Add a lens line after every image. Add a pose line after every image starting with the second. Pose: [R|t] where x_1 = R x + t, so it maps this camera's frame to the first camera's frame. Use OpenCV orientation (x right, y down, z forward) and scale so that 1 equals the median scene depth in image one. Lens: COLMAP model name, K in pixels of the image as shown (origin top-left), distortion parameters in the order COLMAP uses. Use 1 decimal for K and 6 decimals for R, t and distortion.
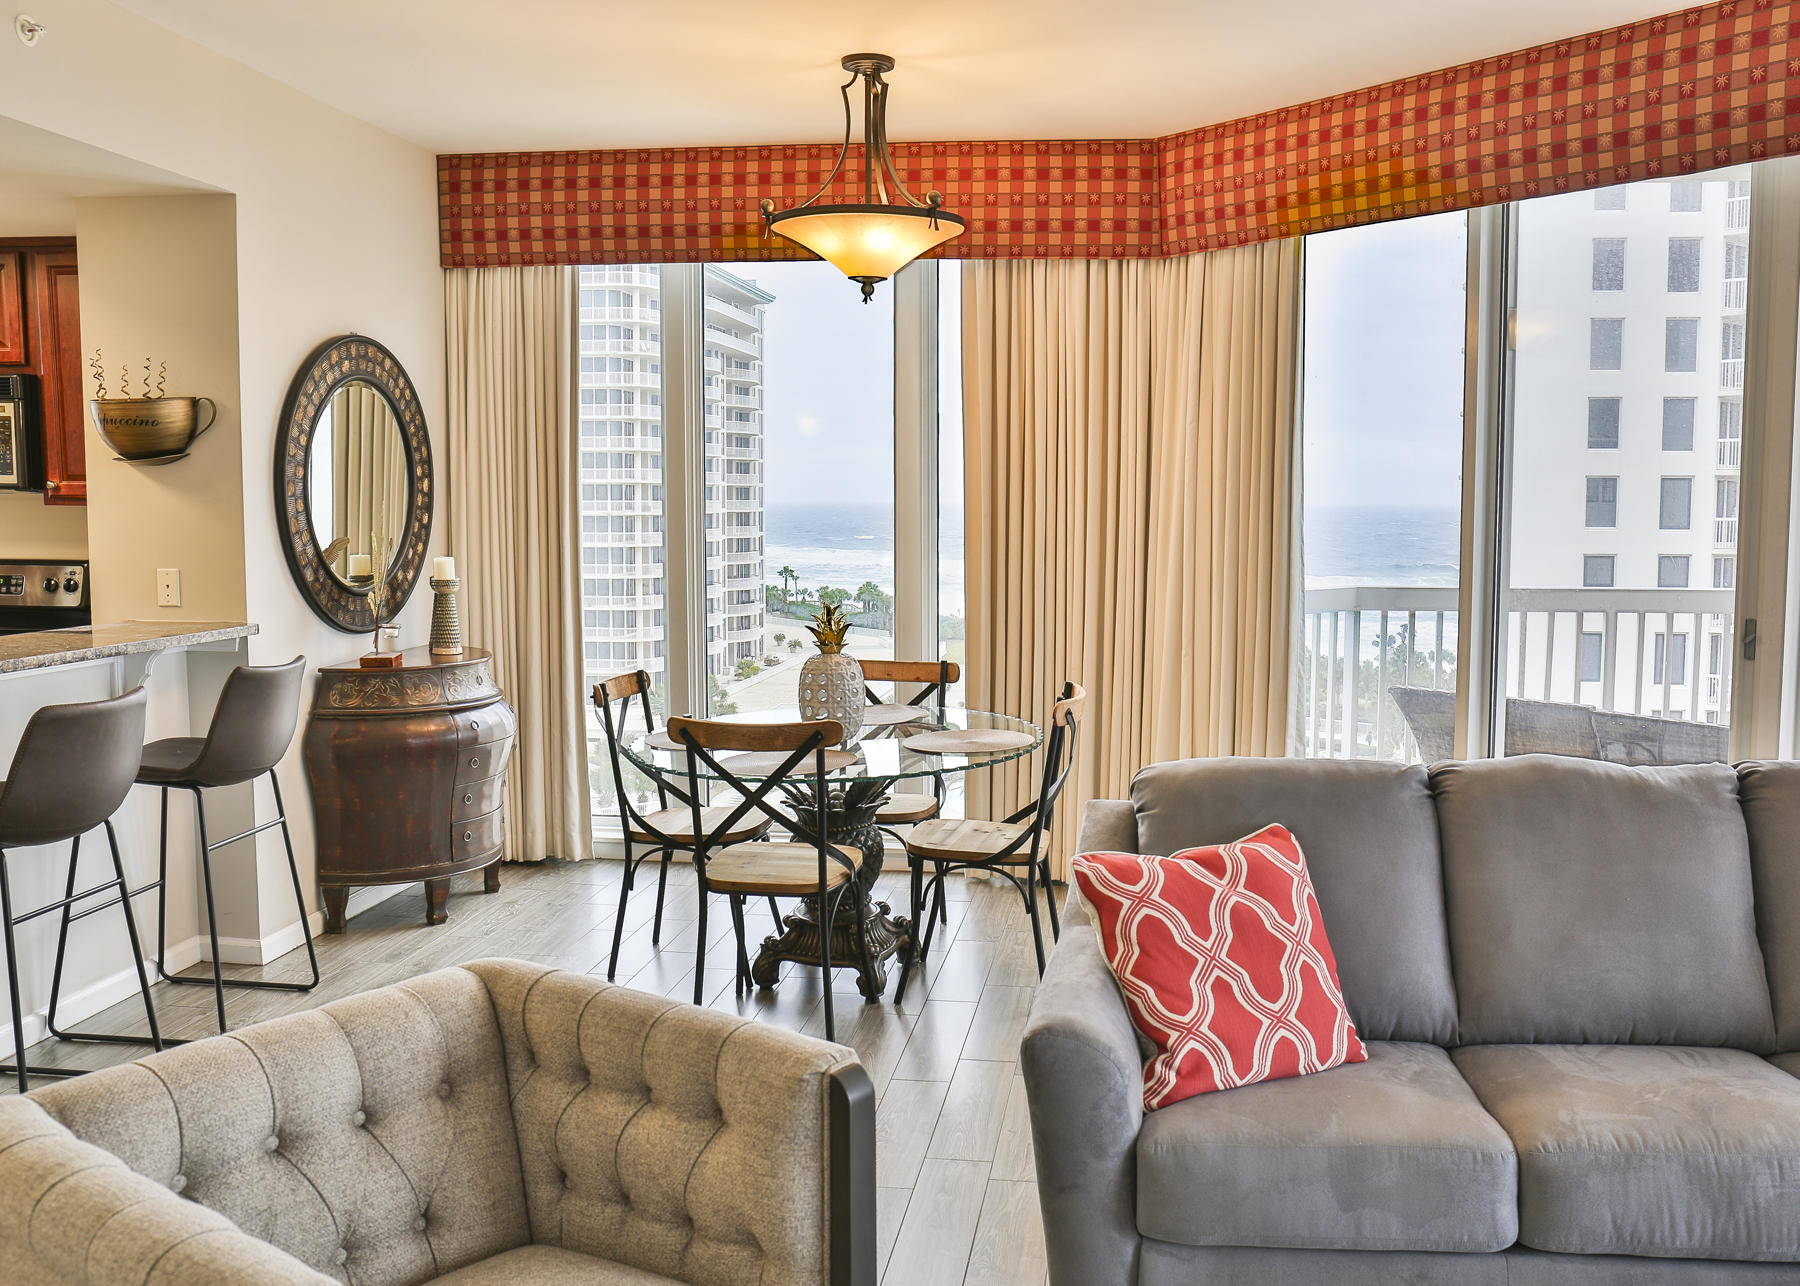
lens RADIAL K [[1469.9, 0, 946.7], [0, 1469.9, 628.9], [0, 0, 1]] dist [-0.093198, 0.104295]
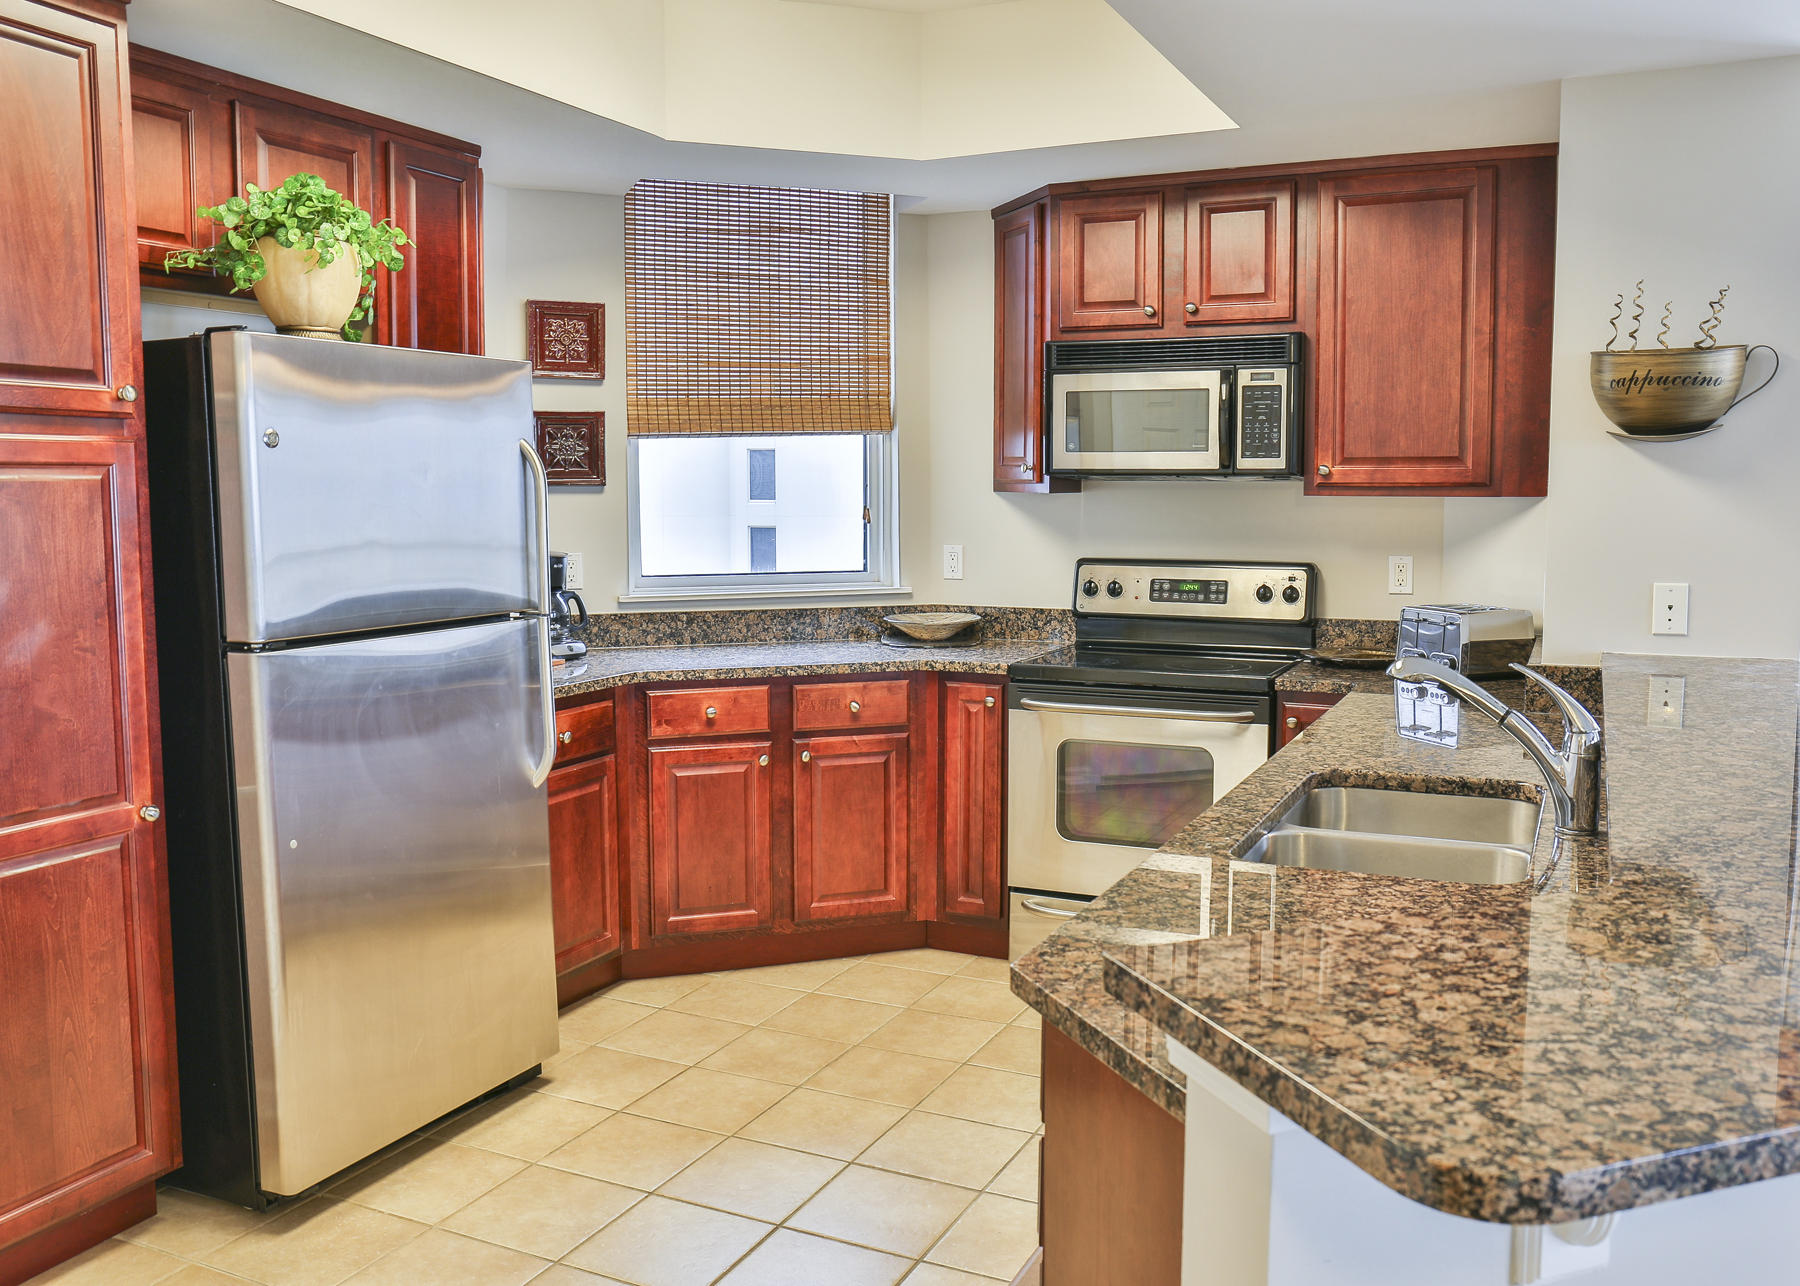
lens RADIAL K [[1469.9, 0, 946.7], [0, 1469.9, 628.9], [0, 0, 1]] dist [-0.093198, 0.104295]
pose [[0.947182, 0.023419, -0.319842, -0.593536], [-0.020365, 0.999709, 0.012893, -0.019226], [0.320051, -0.005699, 0.947383, 0.176106]]
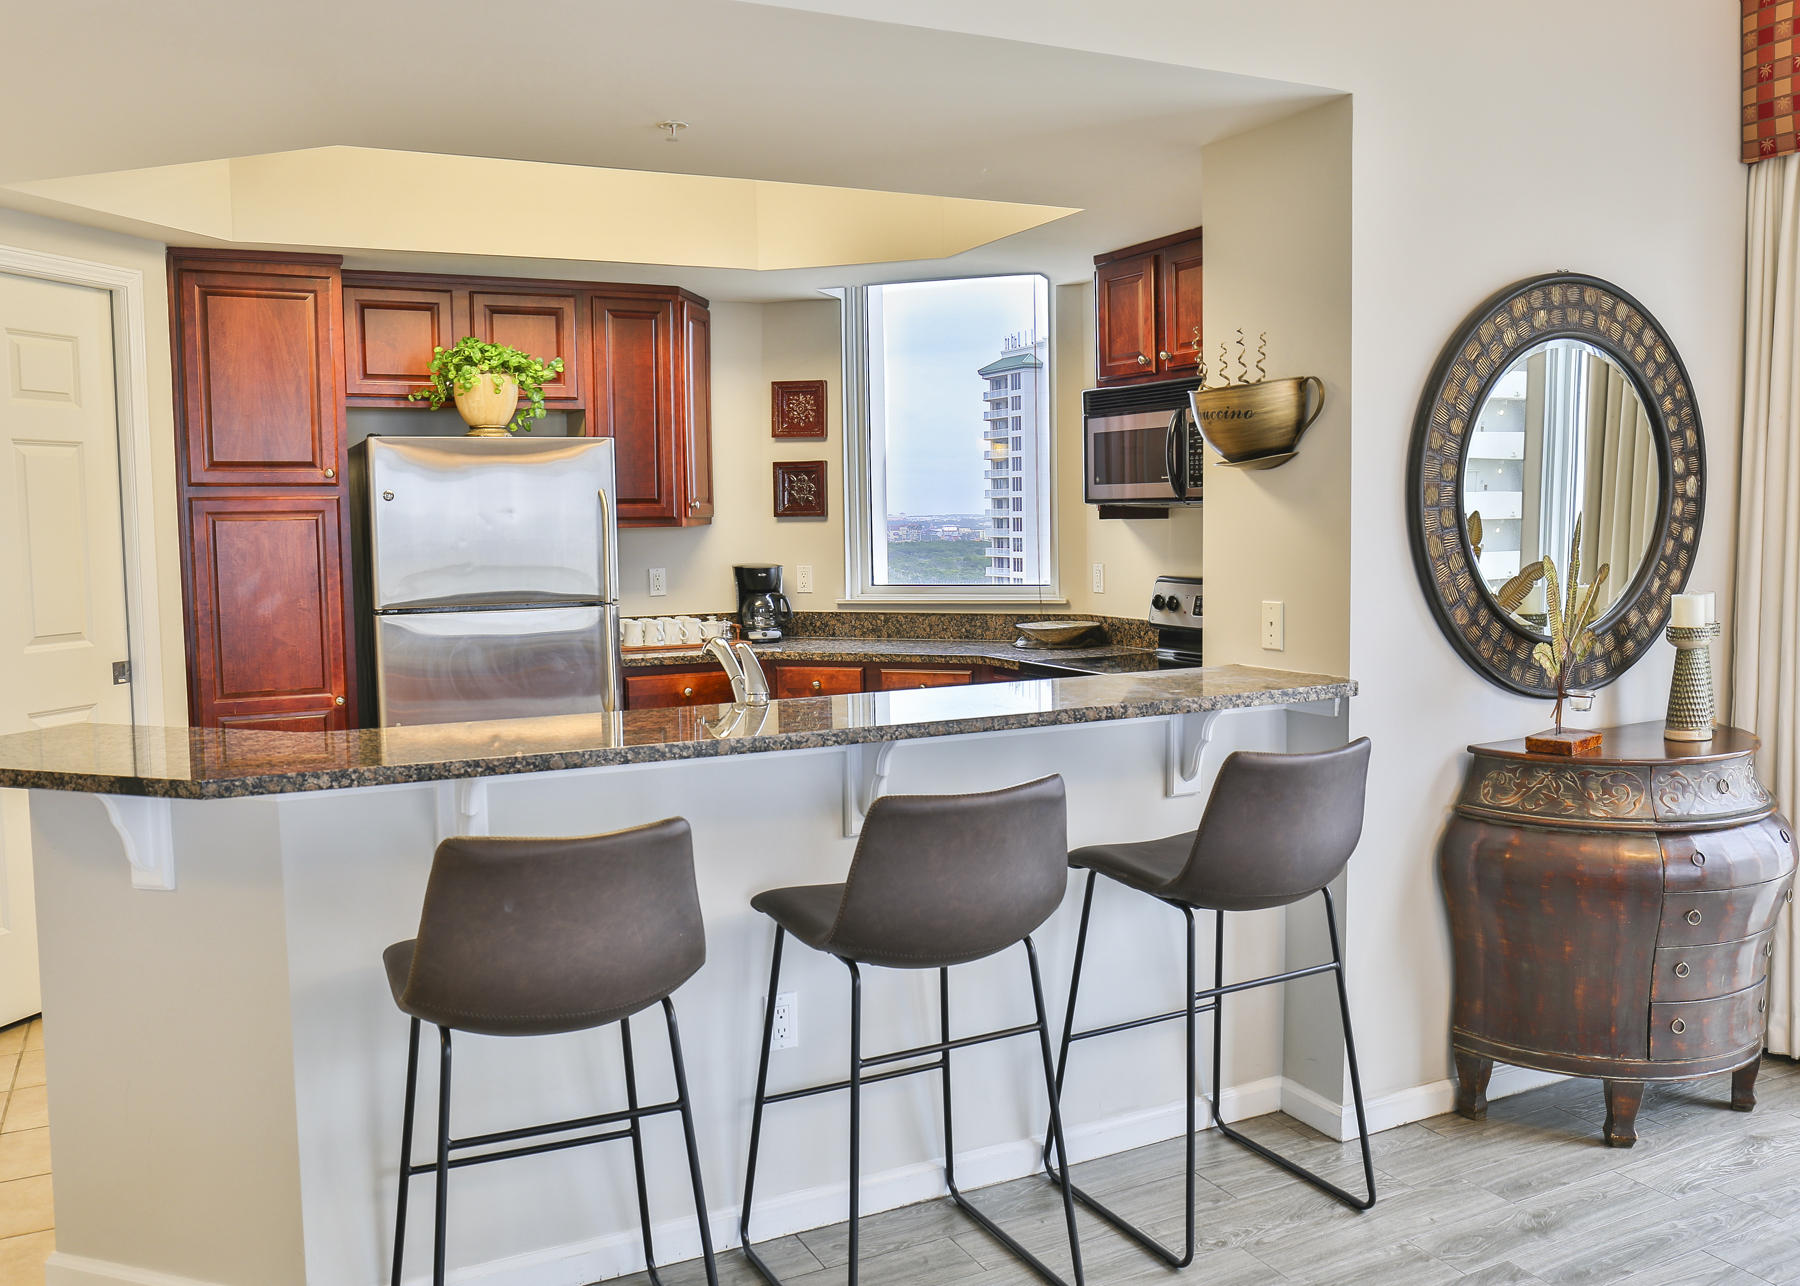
lens RADIAL K [[1469.9, 0, 946.7], [0, 1469.9, 628.9], [0, 0, 1]] dist [-0.093198, 0.104295]
pose [[0.557874, 0.049068, -0.828474, 0.012568], [-0.055465, 0.998223, 0.021774, -0.031328], [0.828070, 0.033804, 0.559604, 0.378912]]
